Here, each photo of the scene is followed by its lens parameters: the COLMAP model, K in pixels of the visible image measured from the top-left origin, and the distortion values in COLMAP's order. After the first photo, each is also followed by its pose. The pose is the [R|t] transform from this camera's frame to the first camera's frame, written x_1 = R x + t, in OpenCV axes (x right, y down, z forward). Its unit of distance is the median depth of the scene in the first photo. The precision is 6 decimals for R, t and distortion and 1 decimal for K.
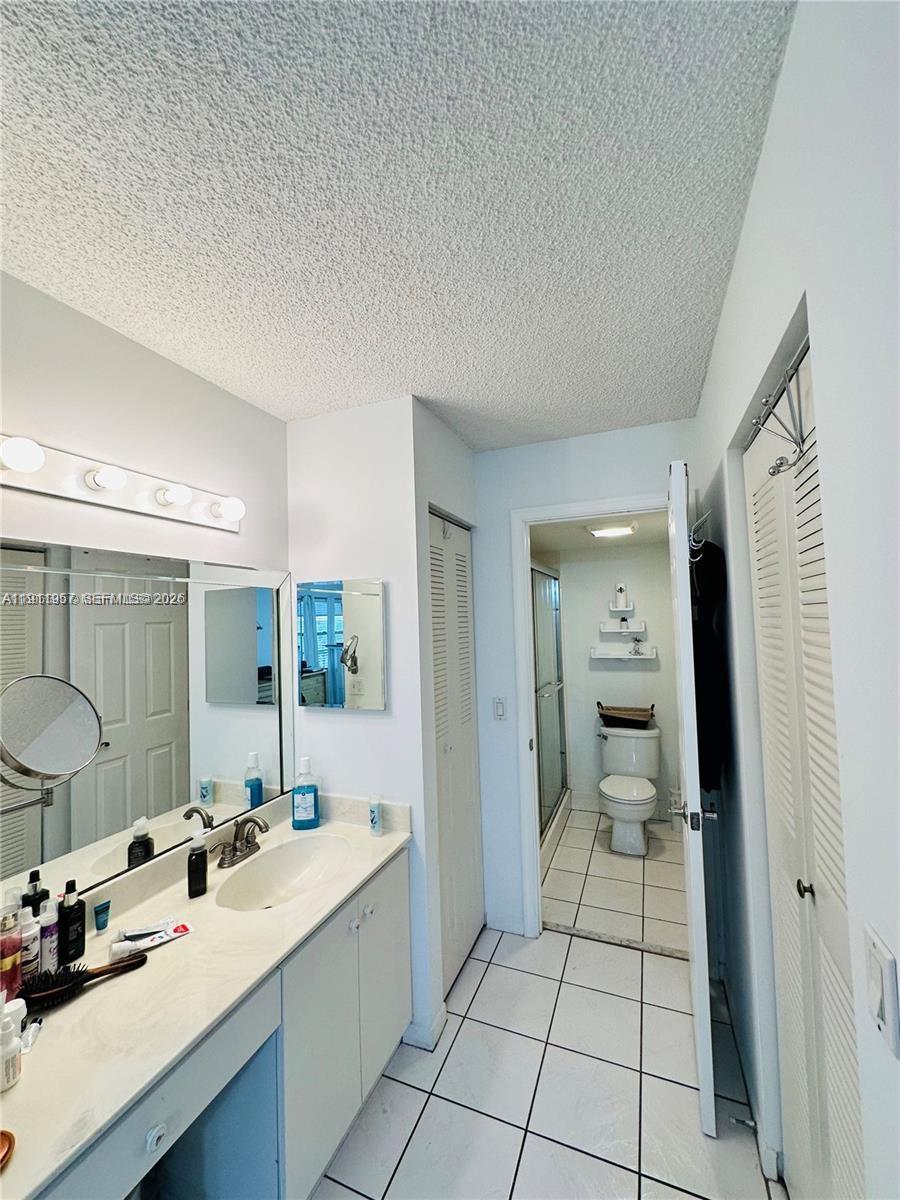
lens RADIAL K [[478.0, 0, 449.6], [0, 478.0, 598.3], [0, 0, 1]] dist [-0.002888, 0.000602]
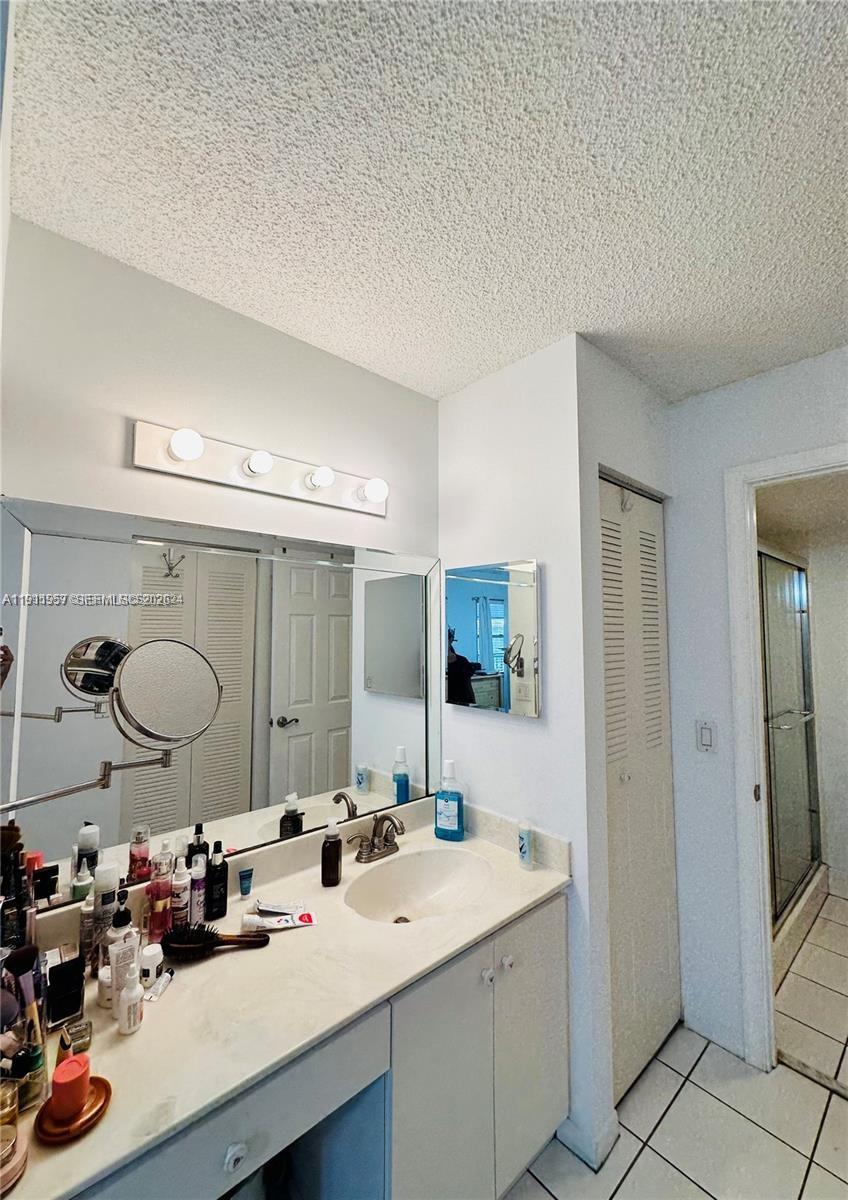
lens RADIAL K [[481.9, 0, 397.4], [0, 481.9, 596.9], [0, 0, 1]] dist [-0.007098, 0.002615]
pose [[0.887134, 0.003134, -0.461501, 0.031641], [-0.010057, 0.999871, -0.012543, 0.037868], [0.461402, 0.015769, 0.887051, 0.146478]]
